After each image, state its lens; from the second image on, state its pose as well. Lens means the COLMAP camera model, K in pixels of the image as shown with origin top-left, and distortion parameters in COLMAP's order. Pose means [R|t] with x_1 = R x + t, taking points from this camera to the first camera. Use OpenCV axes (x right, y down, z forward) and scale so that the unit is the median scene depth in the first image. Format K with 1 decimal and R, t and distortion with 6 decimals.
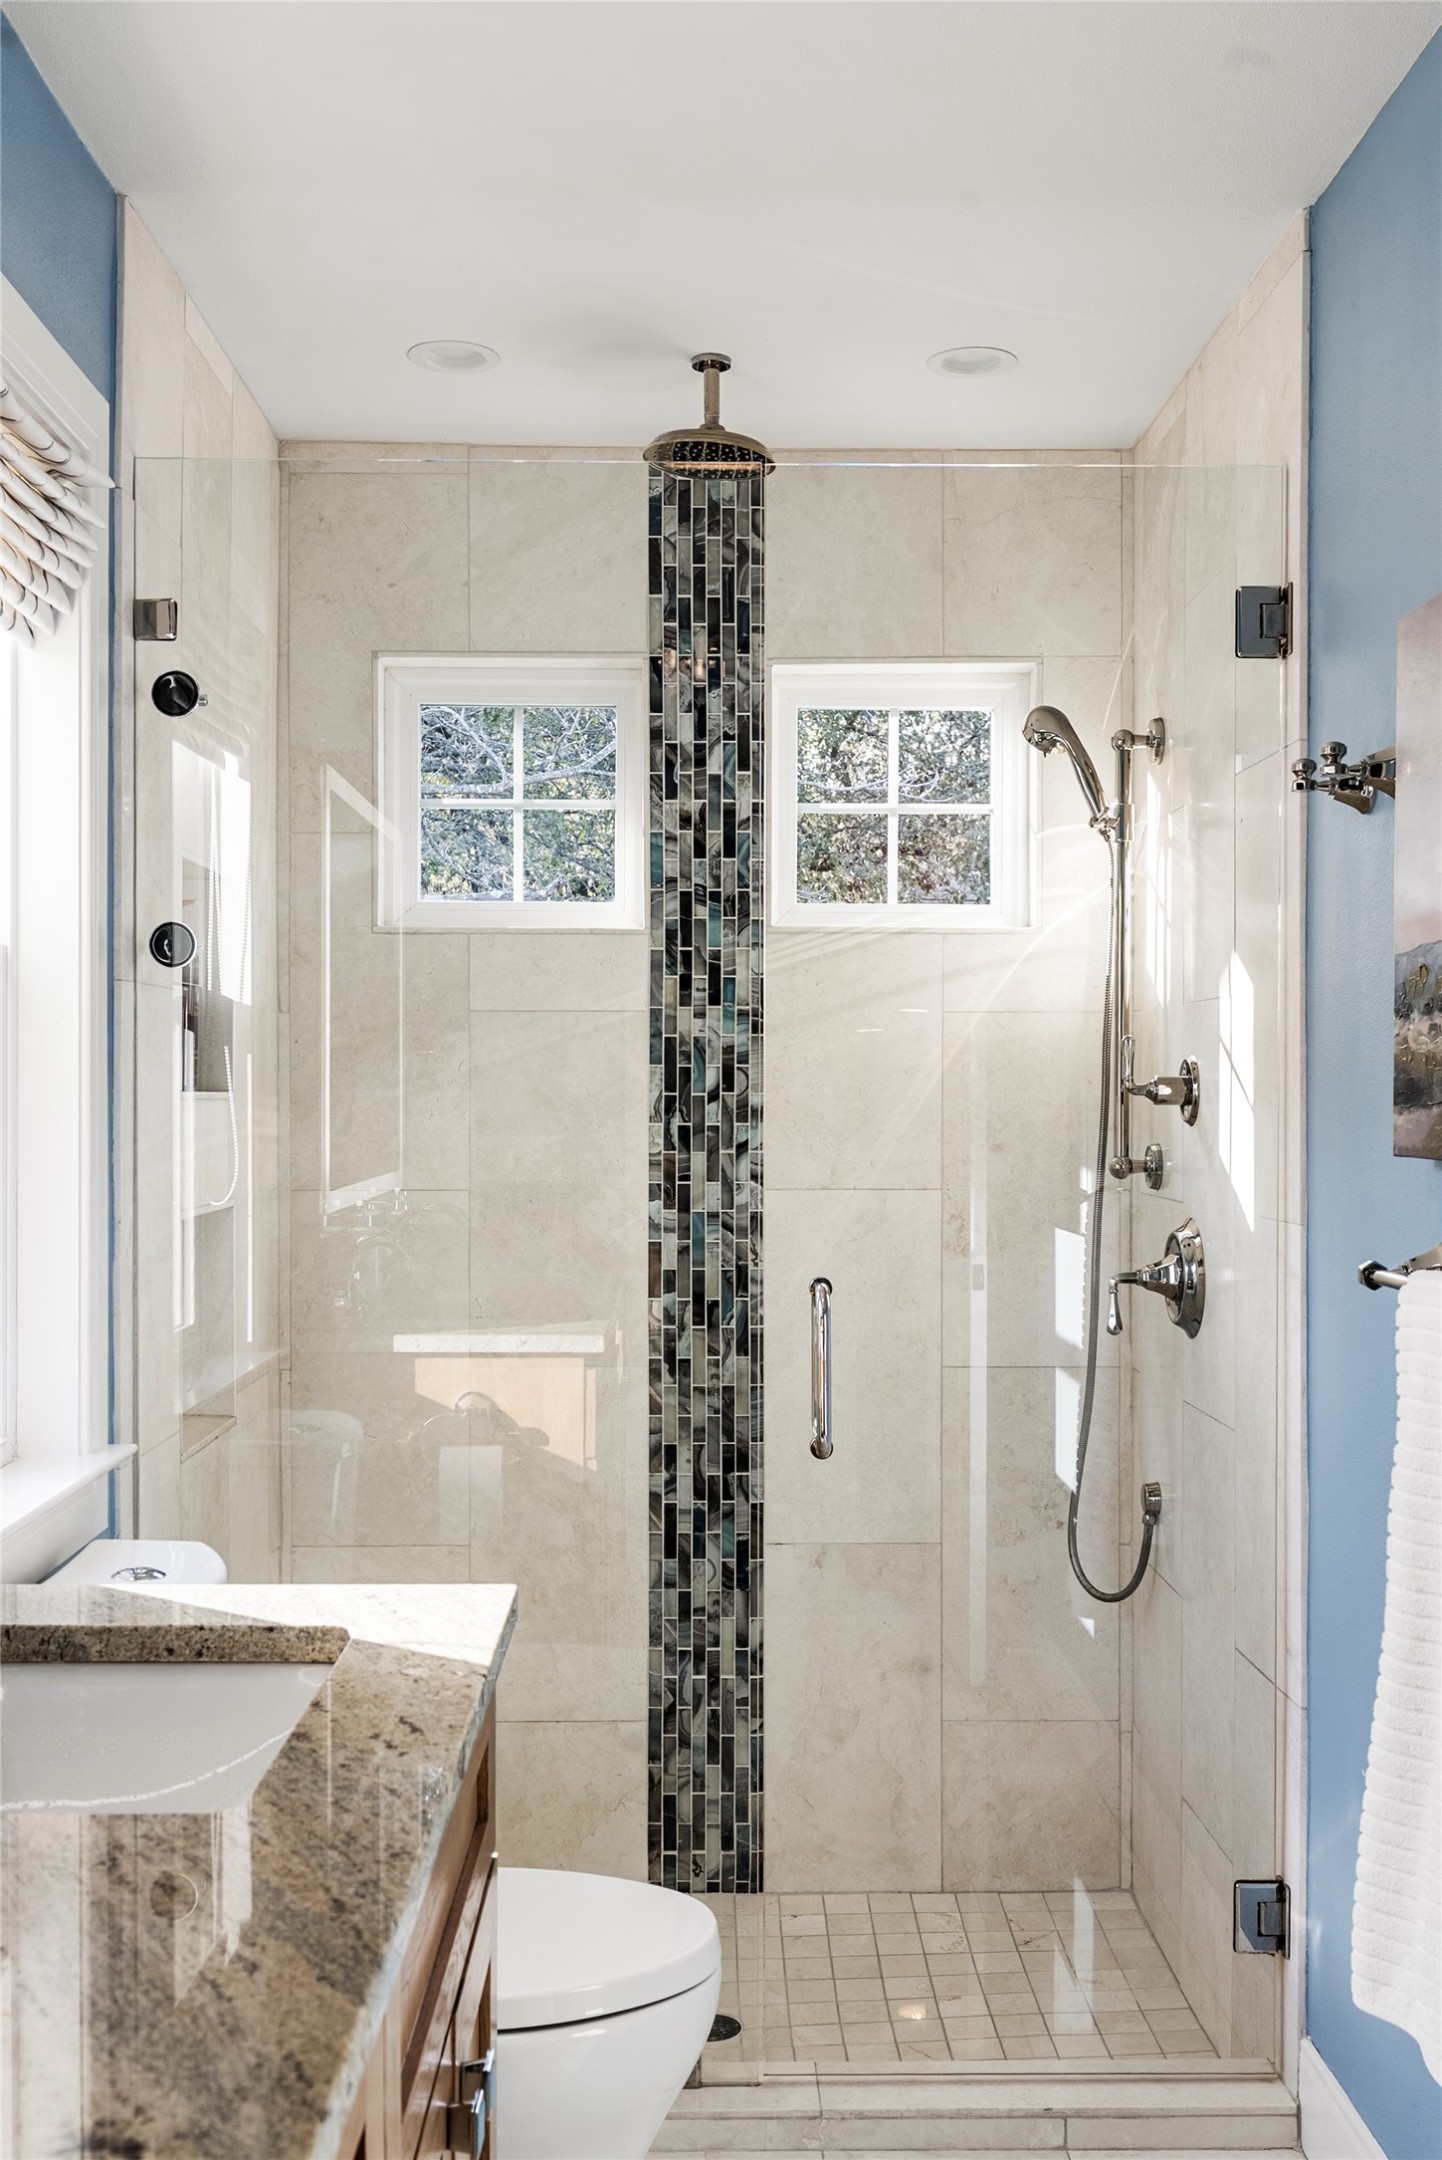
lens RADIAL K [[2137.7, 0, 718.7], [0, 2137.7, 1085.2], [0, 0, 1]] dist [0.008321, 0.000000]
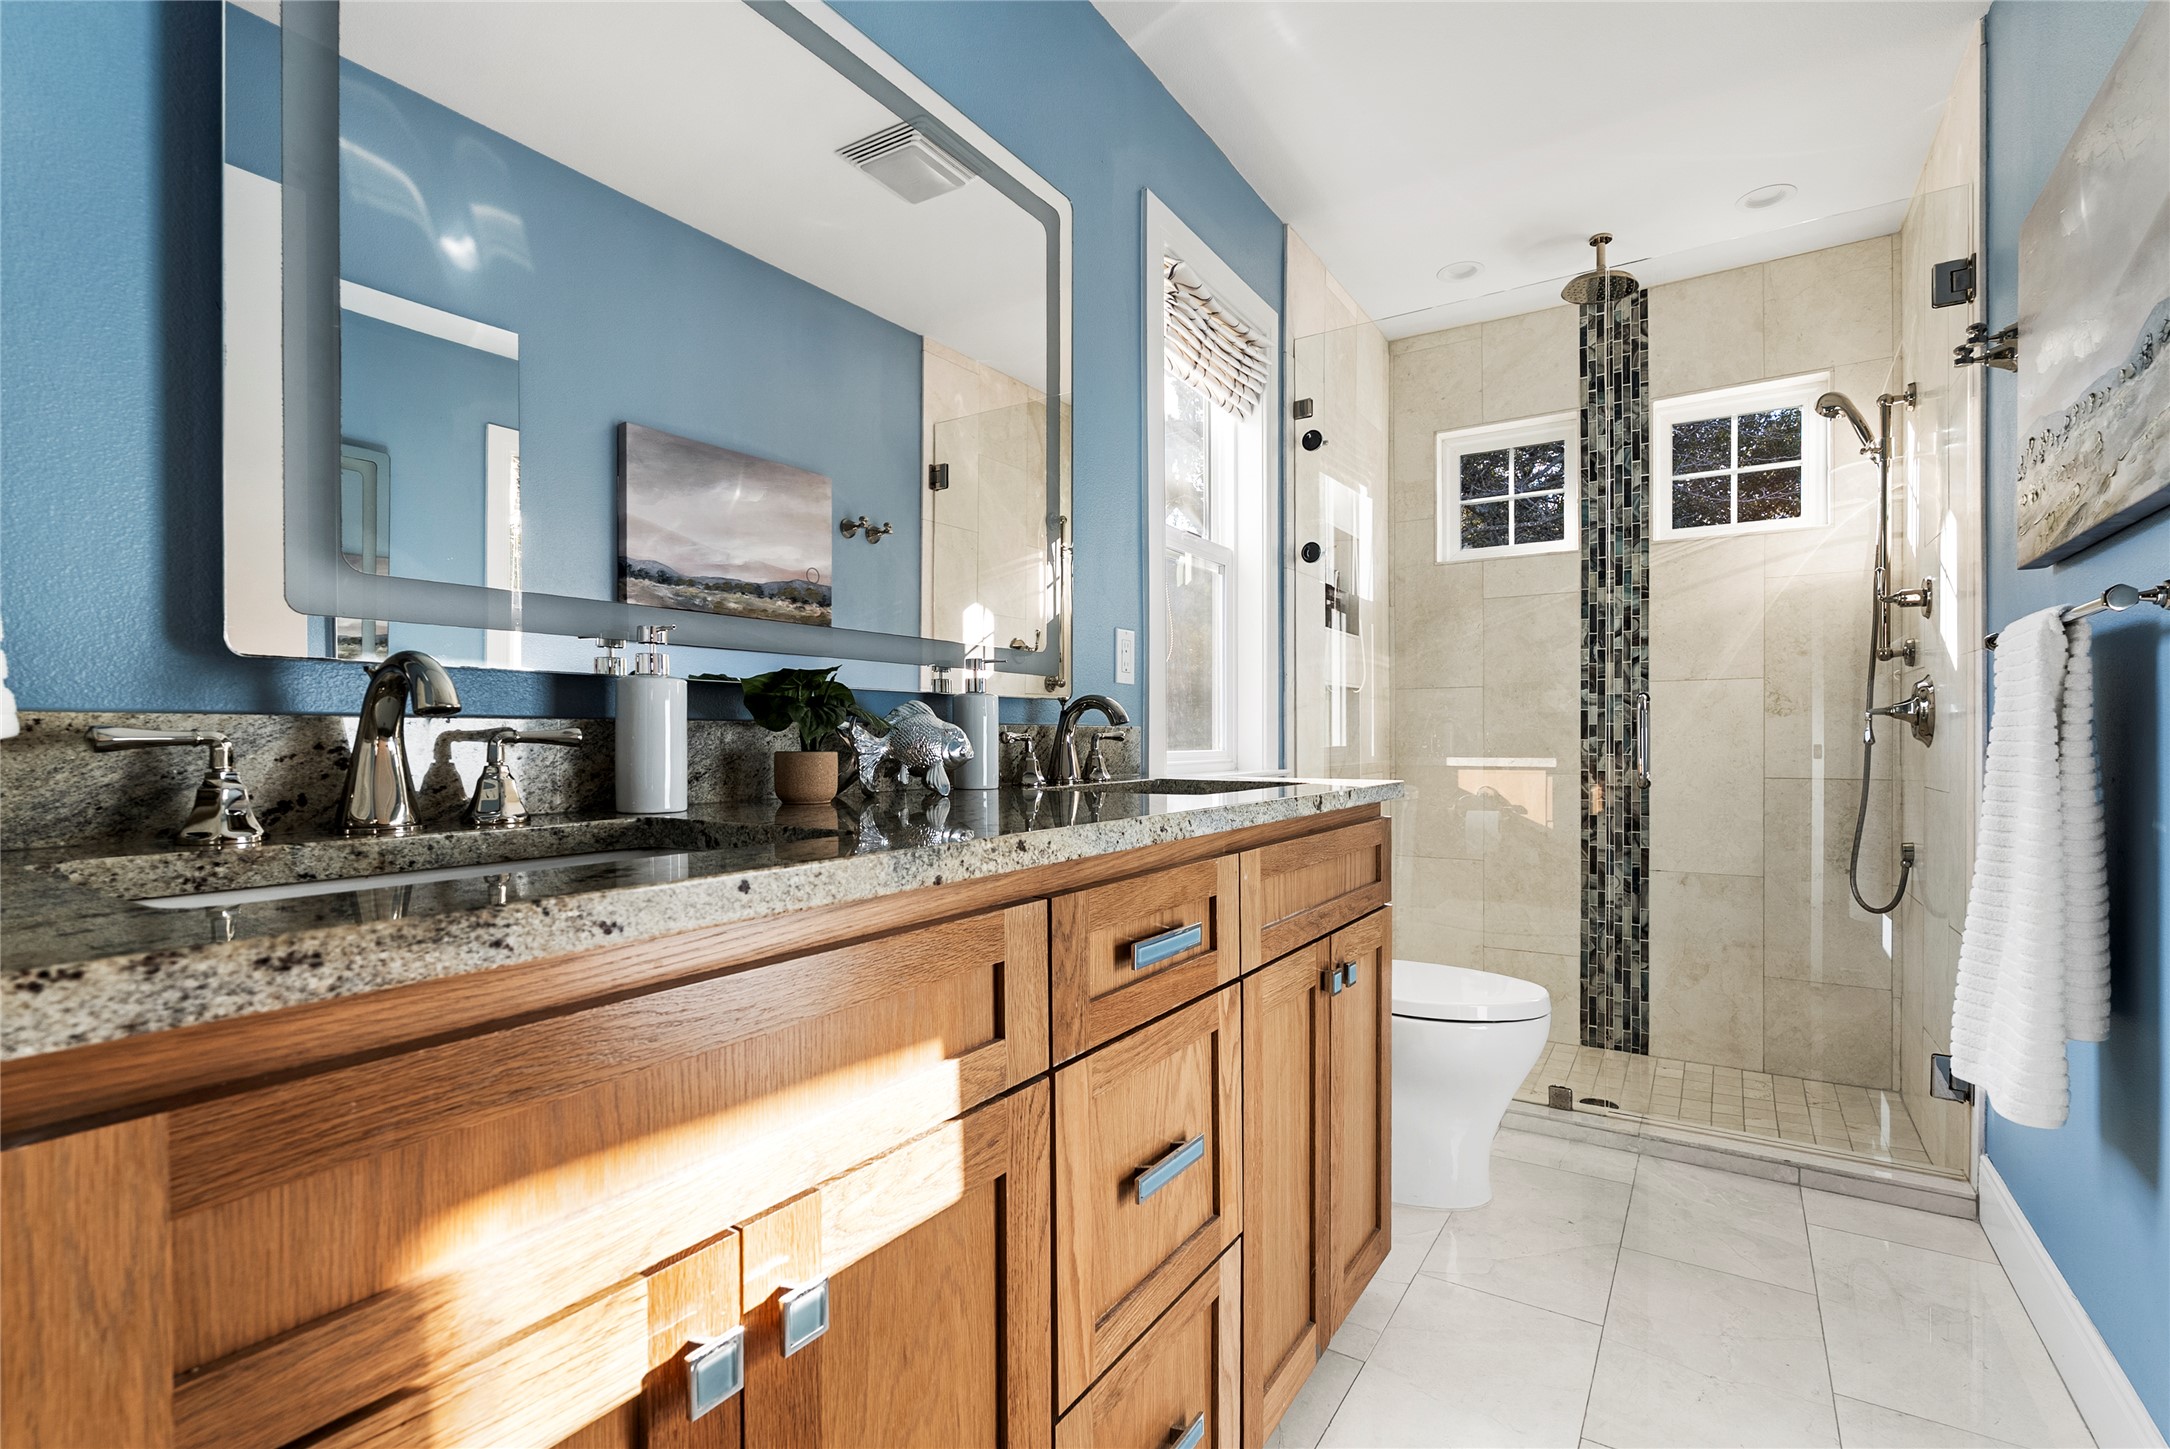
lens RADIAL K [[977.5, 0, 1084.4], [0, 977.5, 729.2], [0, 0, 1]] dist [-0.006896, -0.000461]
pose [[0.828039, -0.005085, -0.560648, 0.091117], [0.003845, 0.999987, -0.003391, 0.092432], [0.560658, 0.000652, 0.828047, 0.017527]]
